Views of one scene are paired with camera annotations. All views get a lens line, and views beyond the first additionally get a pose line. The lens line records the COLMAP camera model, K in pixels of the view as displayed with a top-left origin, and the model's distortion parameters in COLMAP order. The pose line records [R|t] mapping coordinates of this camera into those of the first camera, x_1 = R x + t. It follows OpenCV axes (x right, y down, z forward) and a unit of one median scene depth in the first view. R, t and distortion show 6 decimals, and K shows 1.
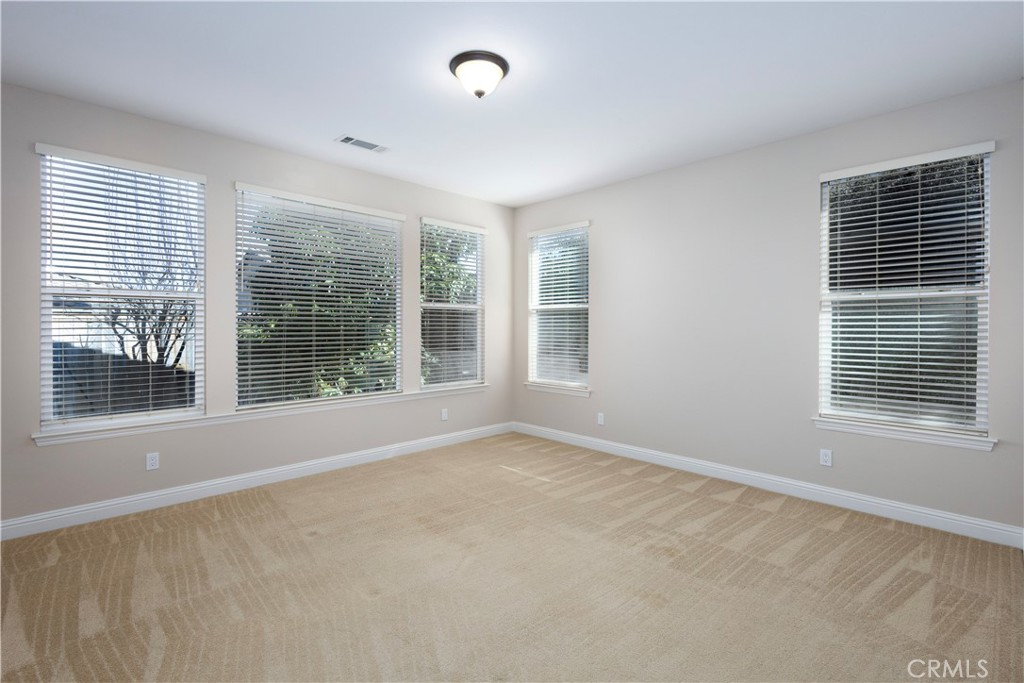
lens RADIAL K [[470.6, 0, 511.5], [0, 470.6, 329.3], [0, 0, 1]] dist [-0.000480, 0.000009]
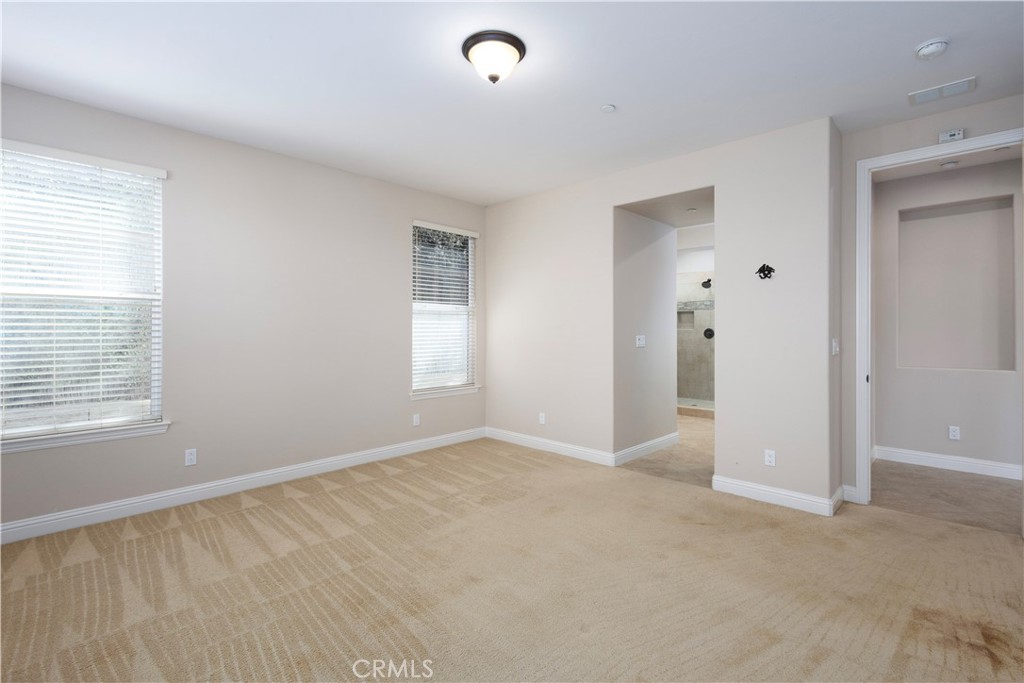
lens RADIAL K [[470.6, 0, 511.5], [0, 470.6, 329.3], [0, 0, 1]] dist [-0.000480, 0.000009]
pose [[-0.035682, -0.004894, 0.999351, -0.783945], [0.001134, 0.999987, 0.004938, -0.010820], [-0.999363, 0.001309, -0.035676, 0.772683]]
